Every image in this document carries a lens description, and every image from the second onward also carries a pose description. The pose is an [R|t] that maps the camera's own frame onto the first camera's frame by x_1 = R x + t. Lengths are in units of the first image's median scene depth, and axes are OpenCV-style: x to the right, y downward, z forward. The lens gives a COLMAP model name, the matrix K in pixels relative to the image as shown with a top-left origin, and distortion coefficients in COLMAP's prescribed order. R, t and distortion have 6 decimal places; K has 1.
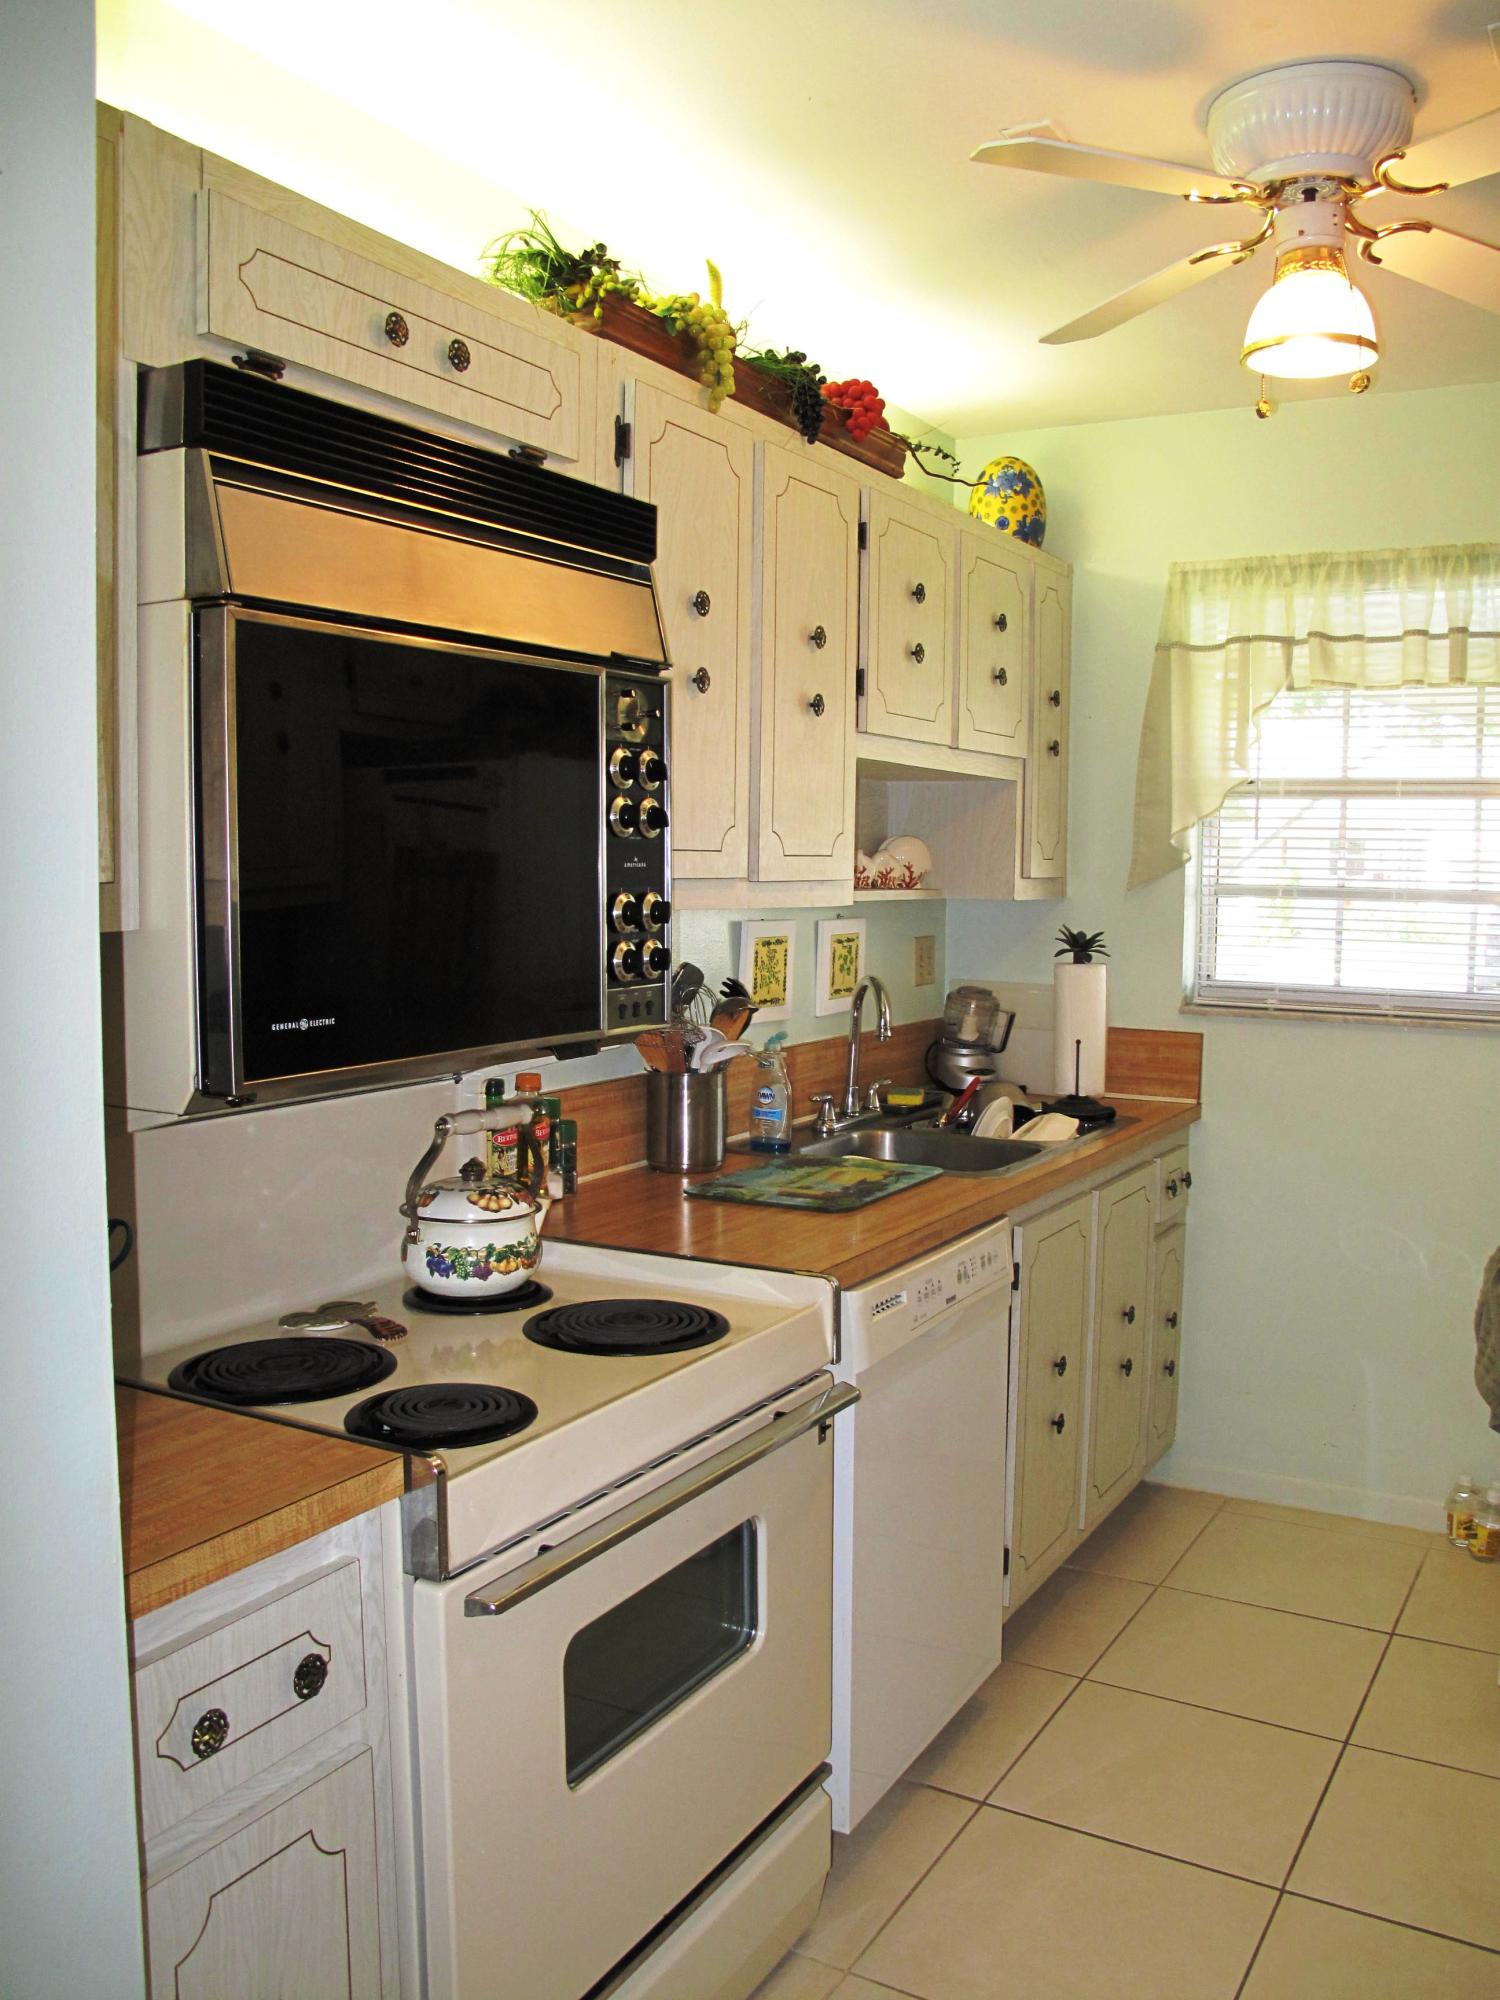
lens RADIAL K [[1675.3, 0, 760.1], [0, 1675.3, 1005.0], [0, 0, 1]] dist [-0.146021, 0.104741]
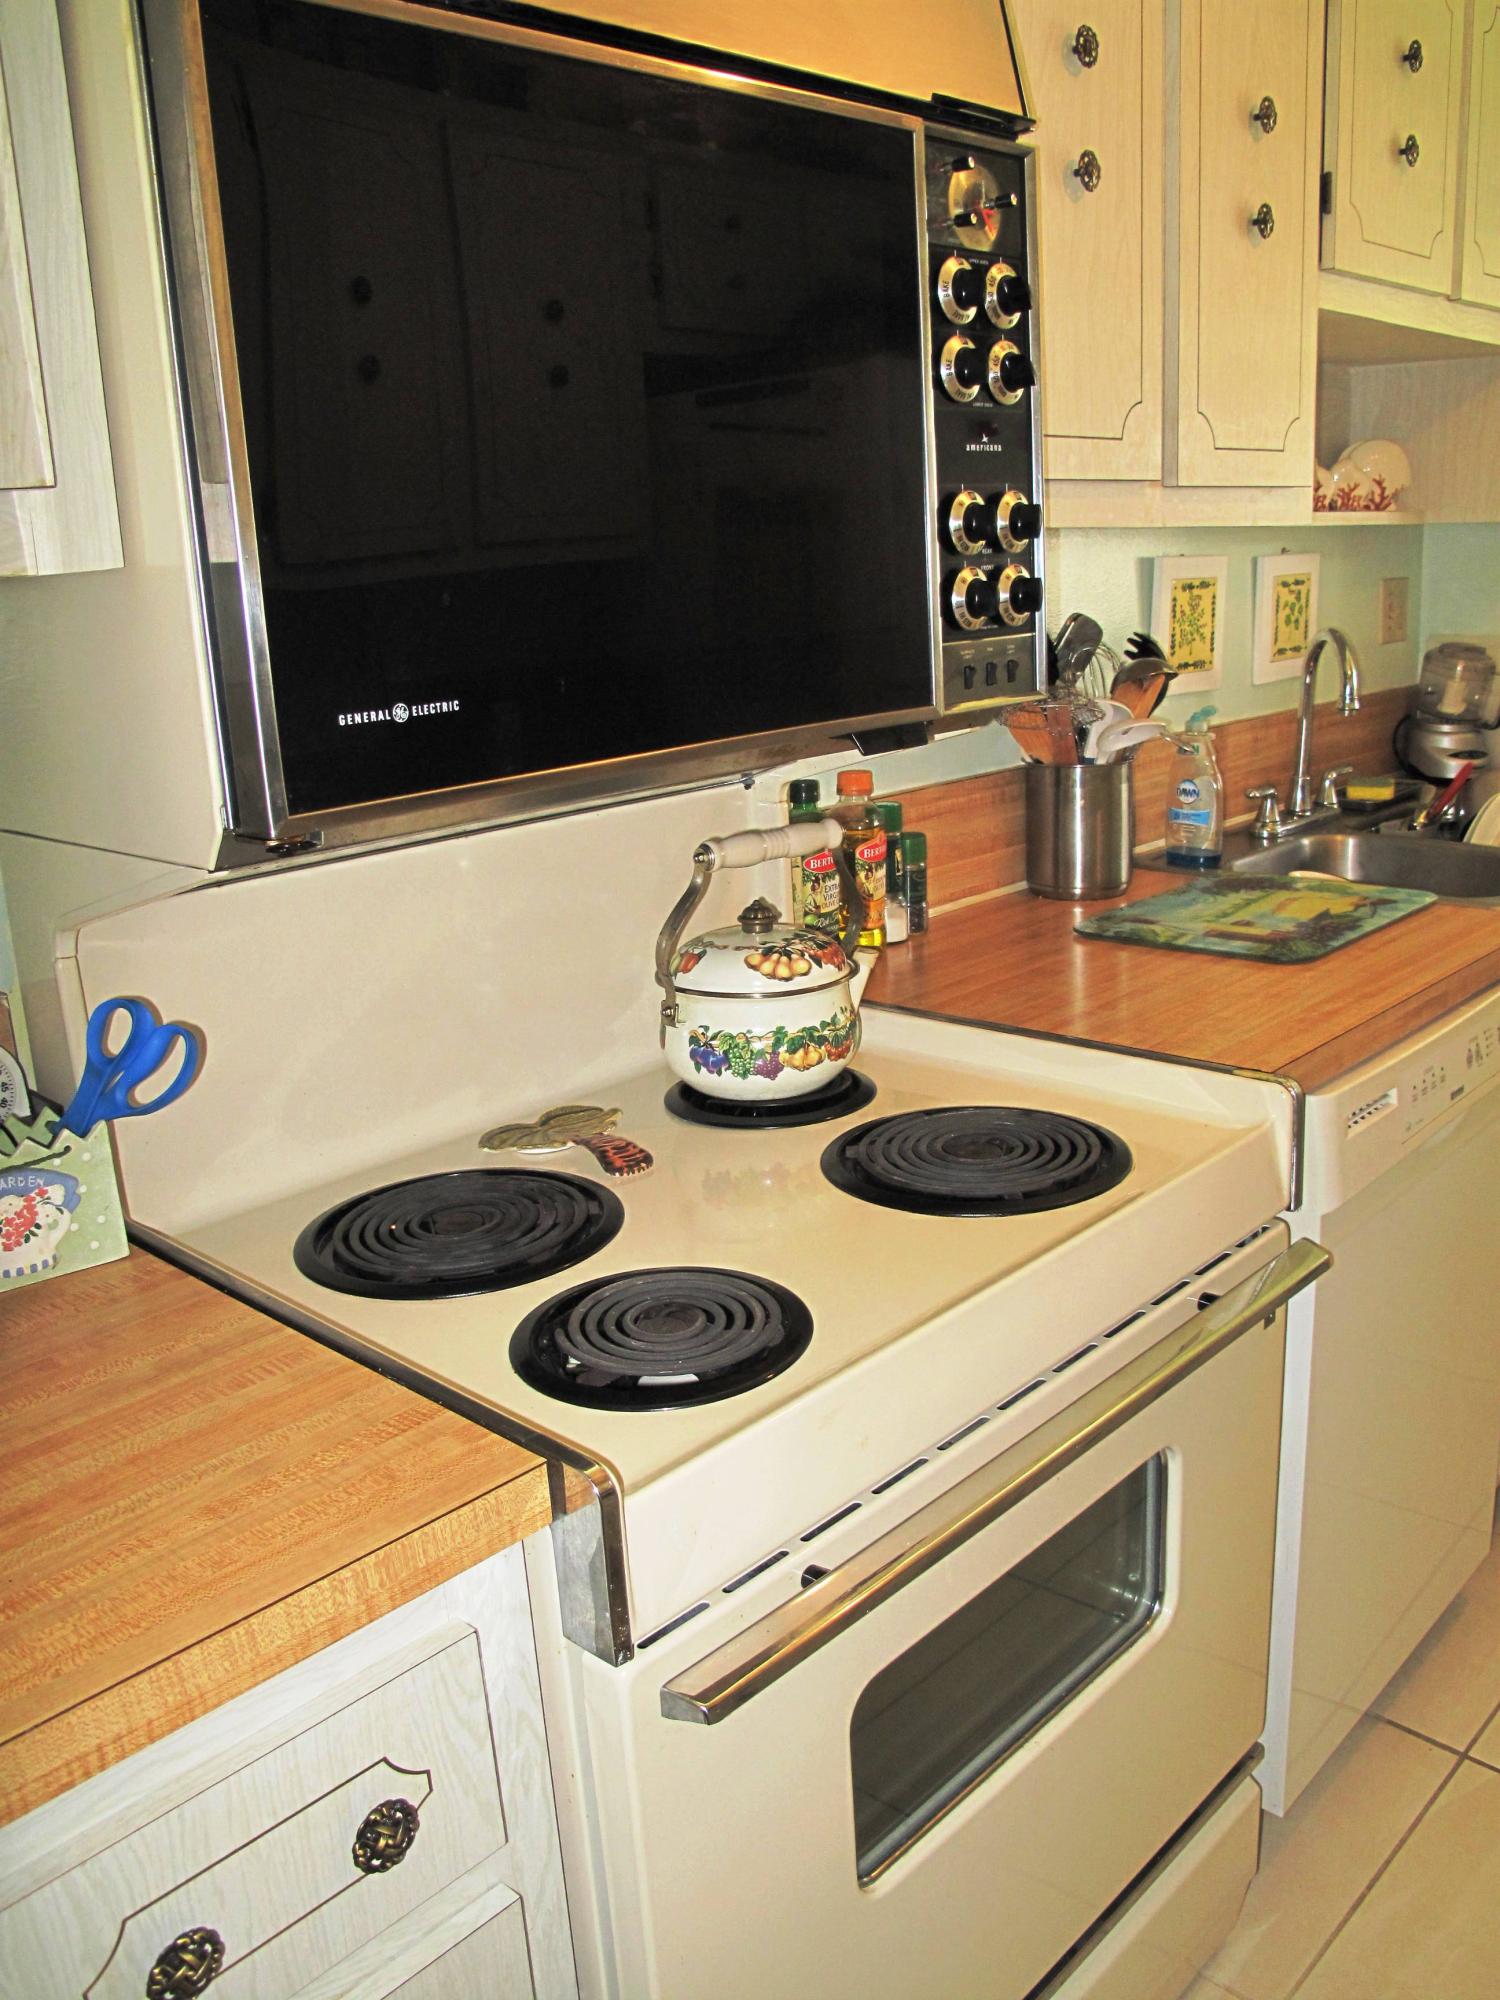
lens RADIAL K [[1675.3, 0, 770.5], [0, 1675.3, 1011.9], [0, 0, 1]] dist [-0.146021, 0.104741]
pose [[0.971794, 0.011243, -0.235563, -0.003007], [0.034176, 0.981605, 0.187839, 0.007686], [0.233342, -0.190592, 0.953534, 0.341318]]
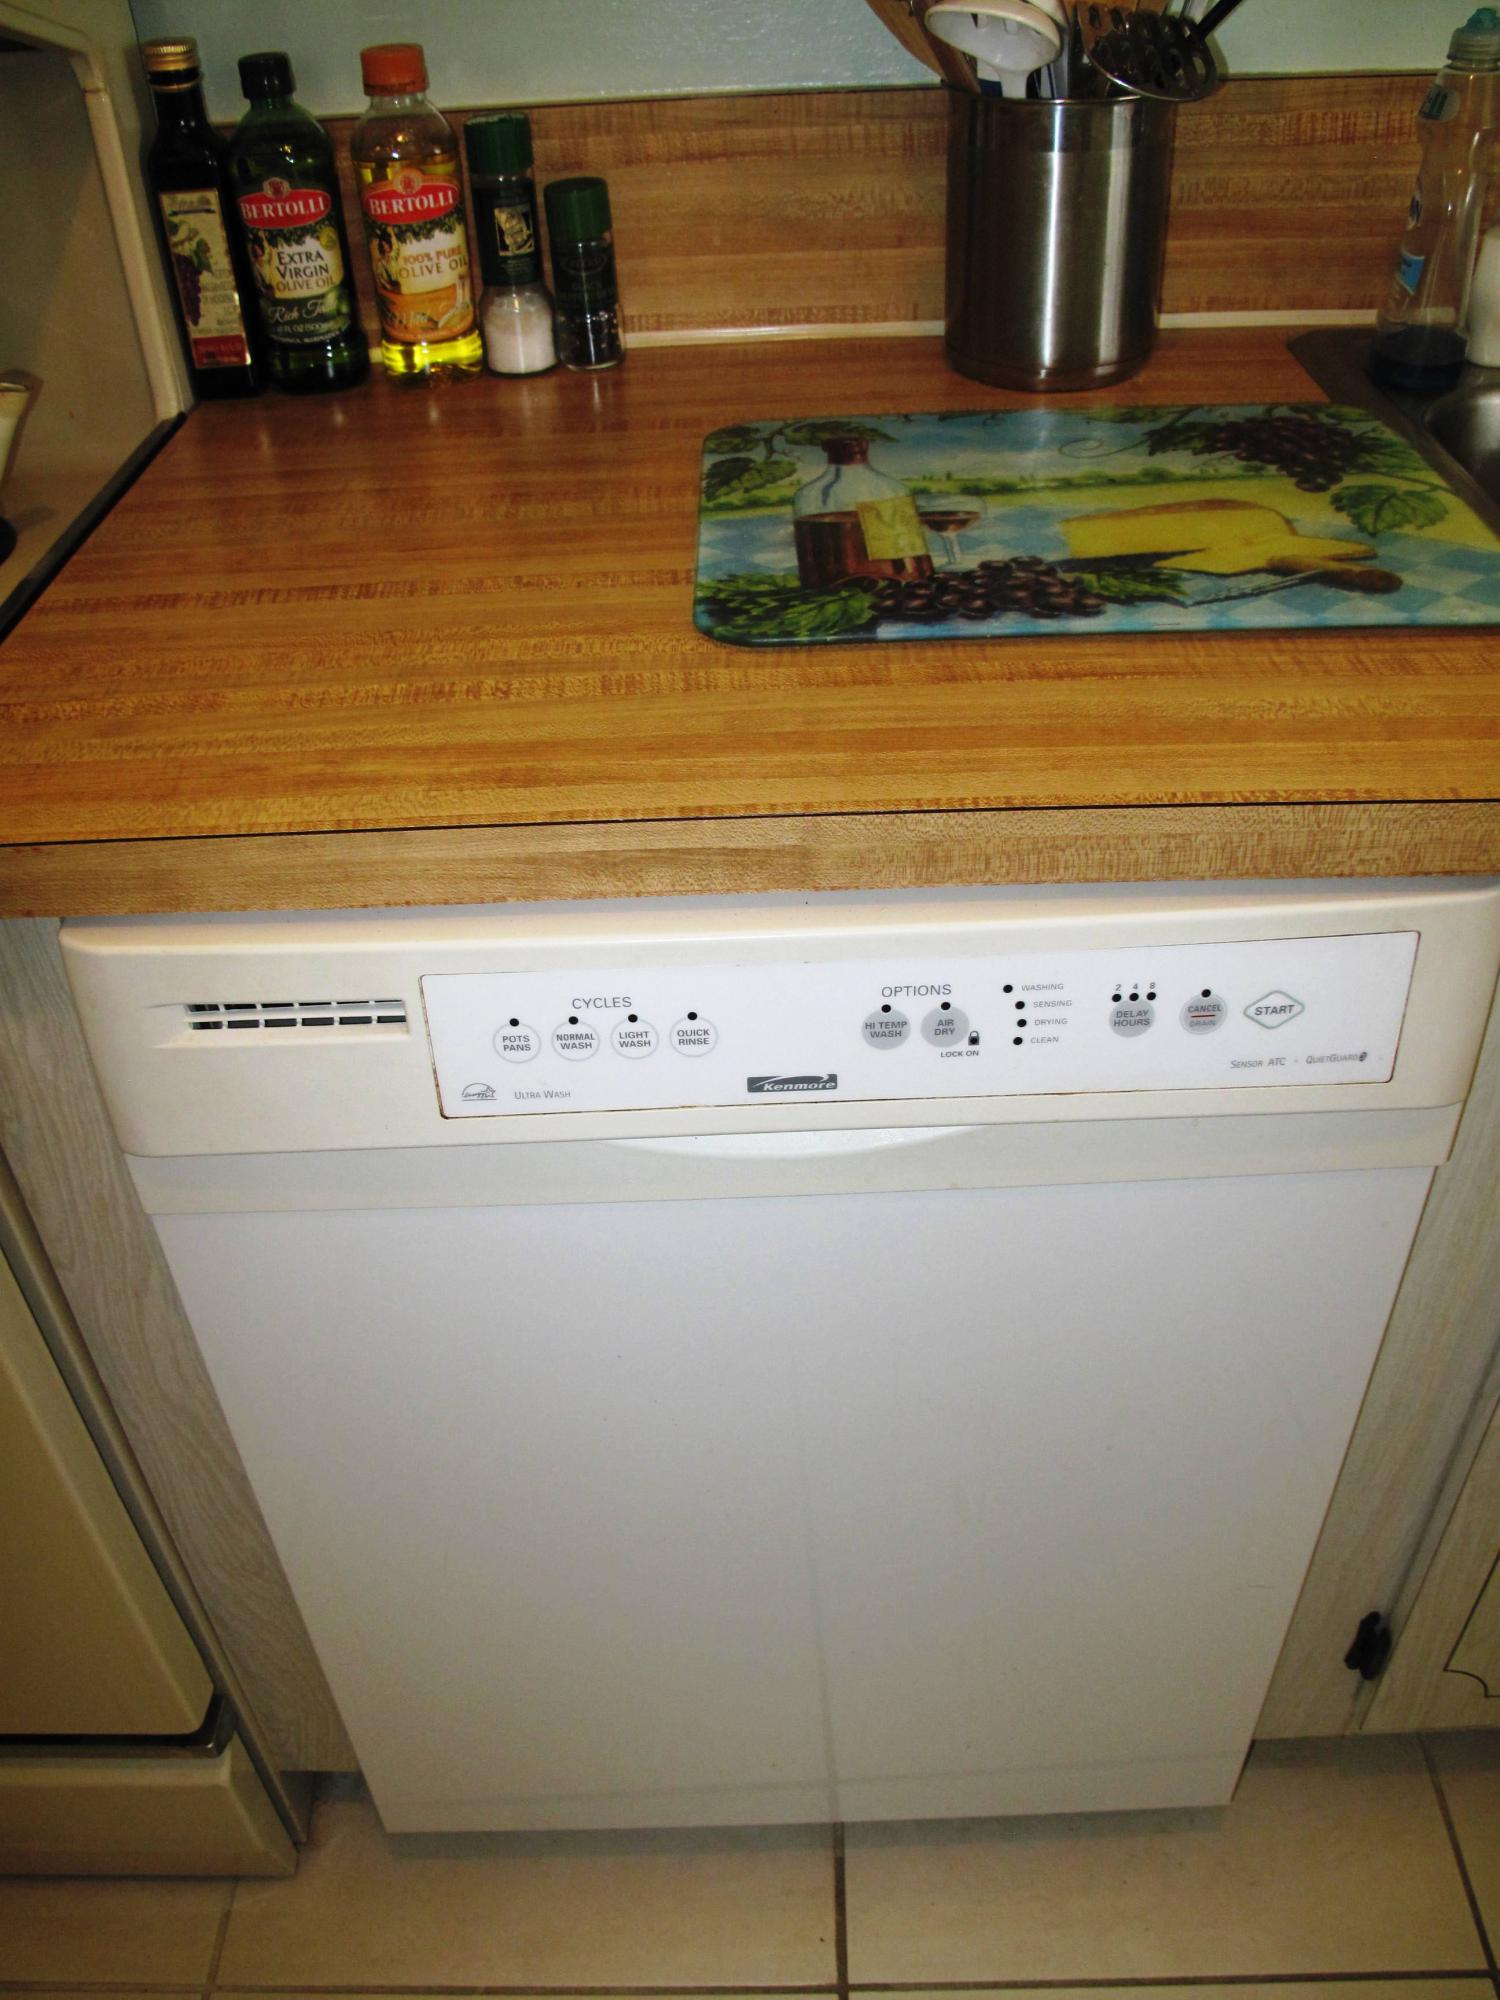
lens RADIAL K [[1675.3, 0, 752.4], [0, 1675.3, 1002.0], [0, 0, 1]] dist [-0.146021, 0.104741]
pose [[0.495937, 0.518353, -0.696675, 0.356764], [-0.031147, 0.812392, 0.582279, 0.000390], [0.867800, -0.267074, 0.419041, 1.032957]]
